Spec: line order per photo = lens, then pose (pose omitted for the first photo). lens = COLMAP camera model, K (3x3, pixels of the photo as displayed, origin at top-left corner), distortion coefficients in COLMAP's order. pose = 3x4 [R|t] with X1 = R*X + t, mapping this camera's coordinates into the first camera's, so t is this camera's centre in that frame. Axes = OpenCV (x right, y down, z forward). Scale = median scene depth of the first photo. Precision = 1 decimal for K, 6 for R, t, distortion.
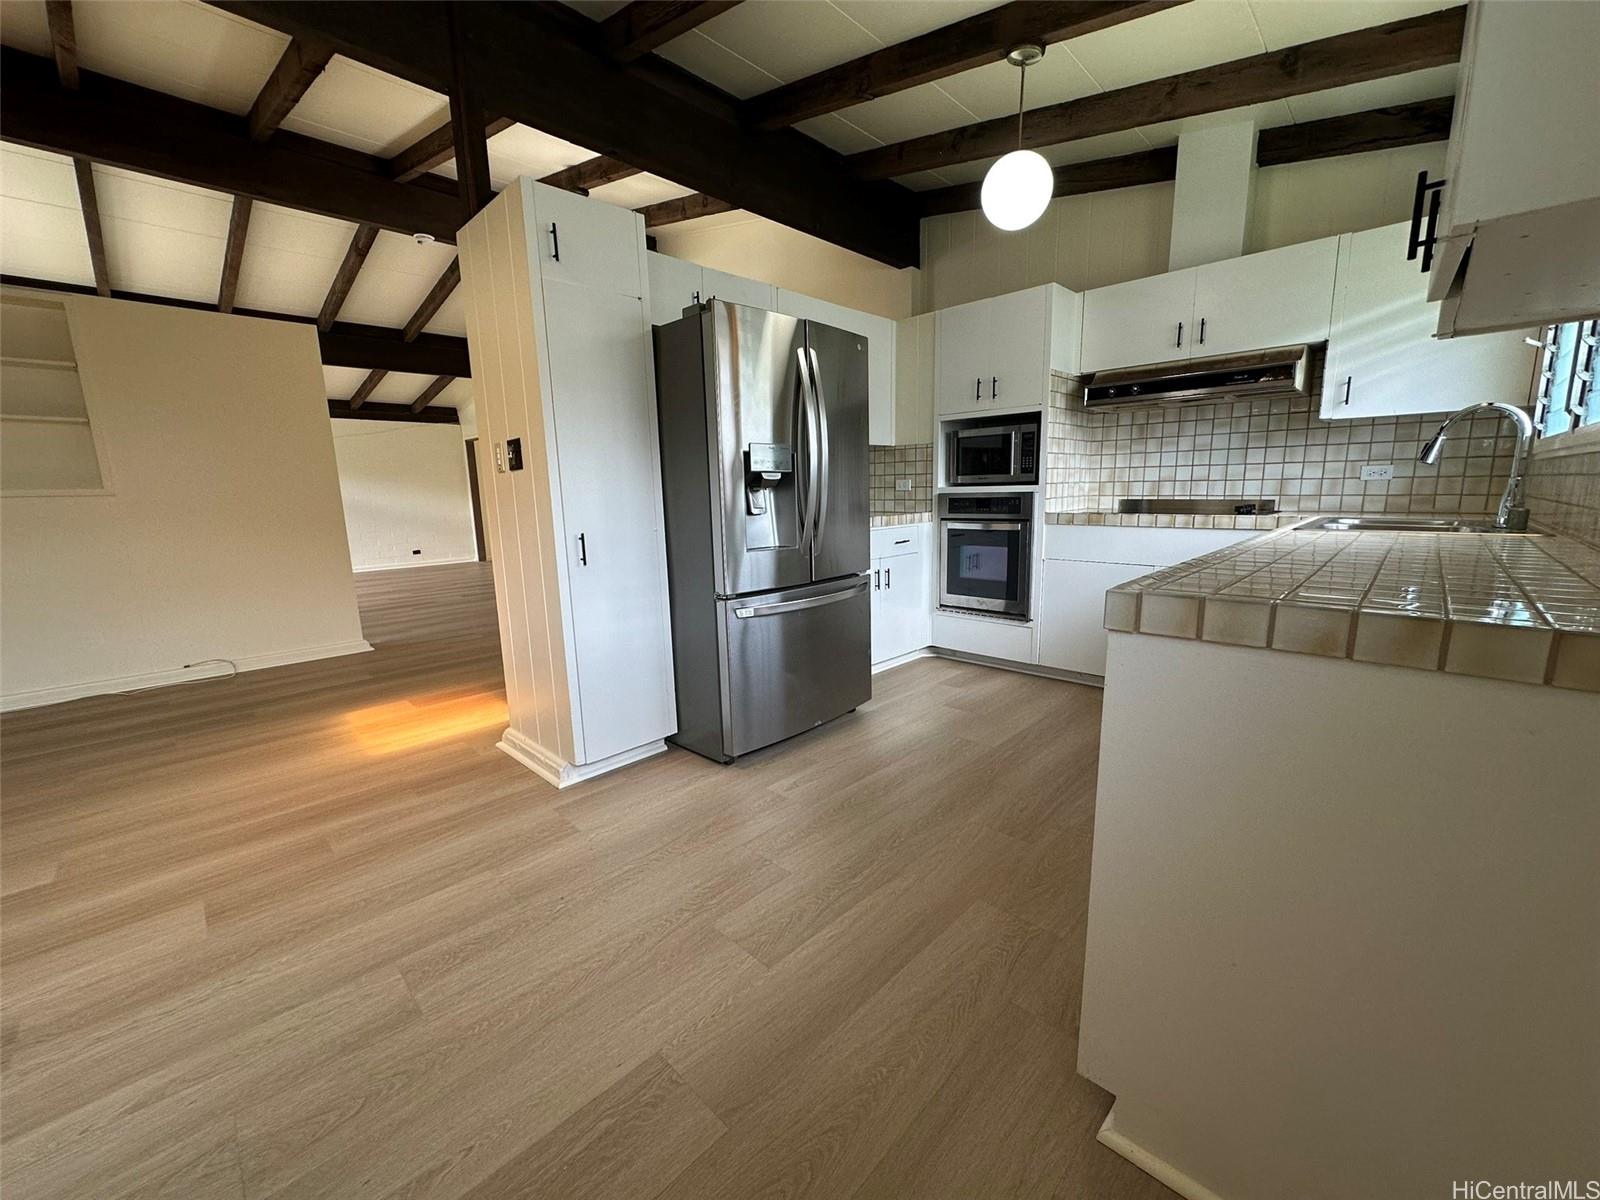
lens RADIAL K [[638.1, 0, 796.1], [0, 638.1, 601.0], [0, 0, 1]] dist [-0.003182, 0.000456]
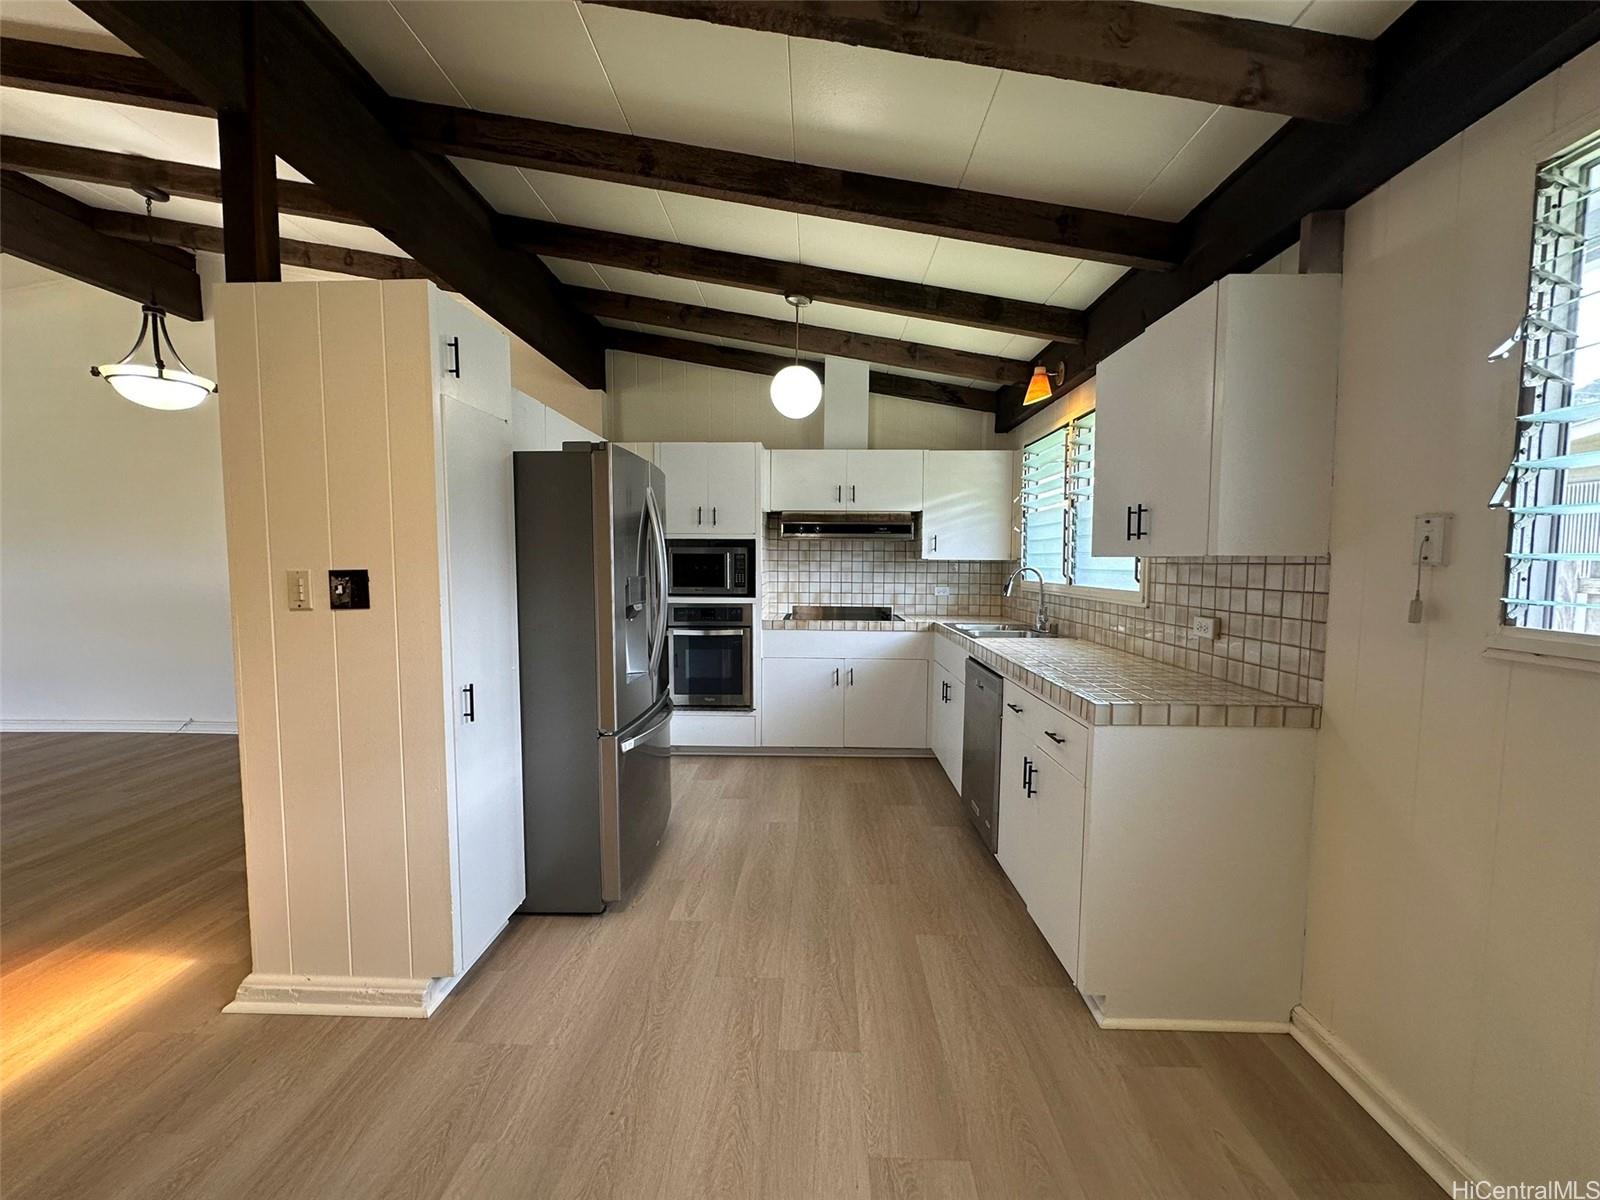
lens RADIAL K [[638.1, 0, 801.6], [0, 638.1, 600.8], [0, 0, 1]] dist [-0.003182, 0.000456]
pose [[0.731160, -0.017299, 0.681986, -0.439631], [0.098560, 0.991869, -0.080507, -0.078014], [-0.675049, 0.126080, 0.726920, 0.058441]]
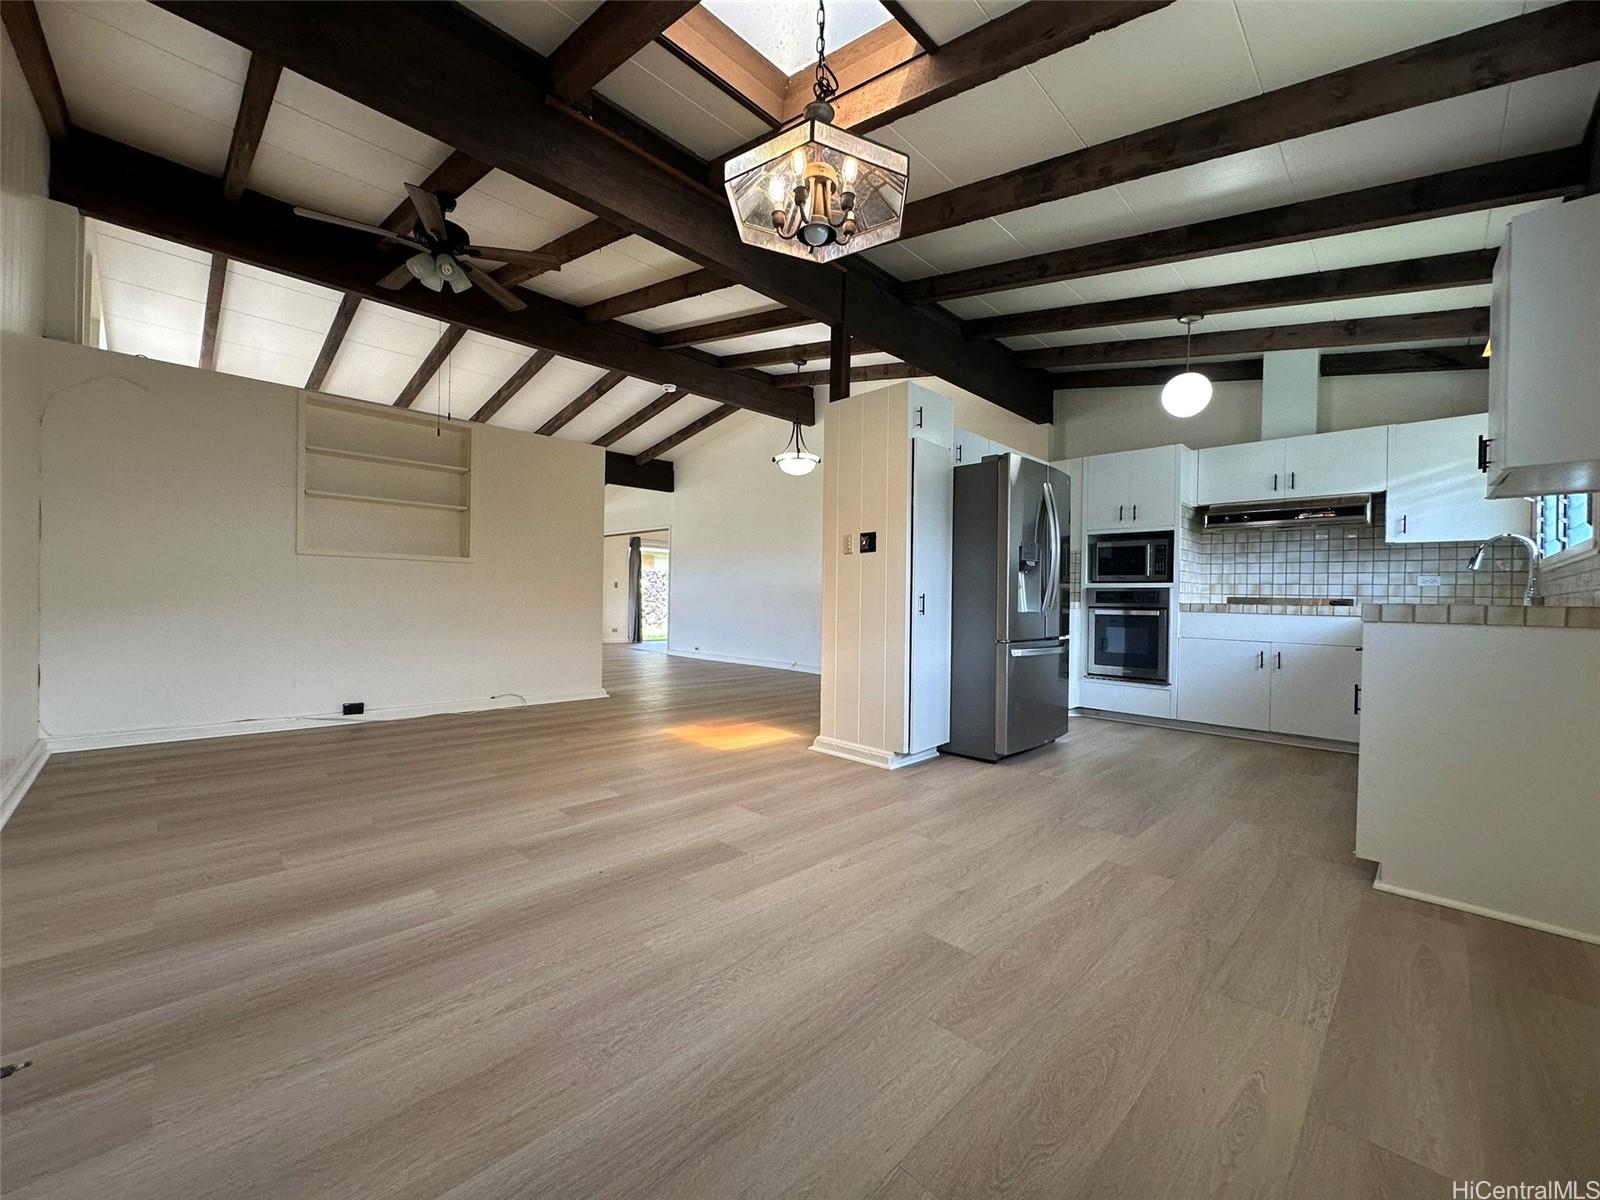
lens RADIAL K [[638.1, 0, 796.5], [0, 638.1, 600.0], [0, 0, 1]] dist [-0.003182, 0.000456]
pose [[0.999097, 0.041488, -0.009166, -0.460197], [-0.042444, 0.984414, -0.170669, 0.135752], [0.001942, 0.170904, 0.985286, -0.376018]]
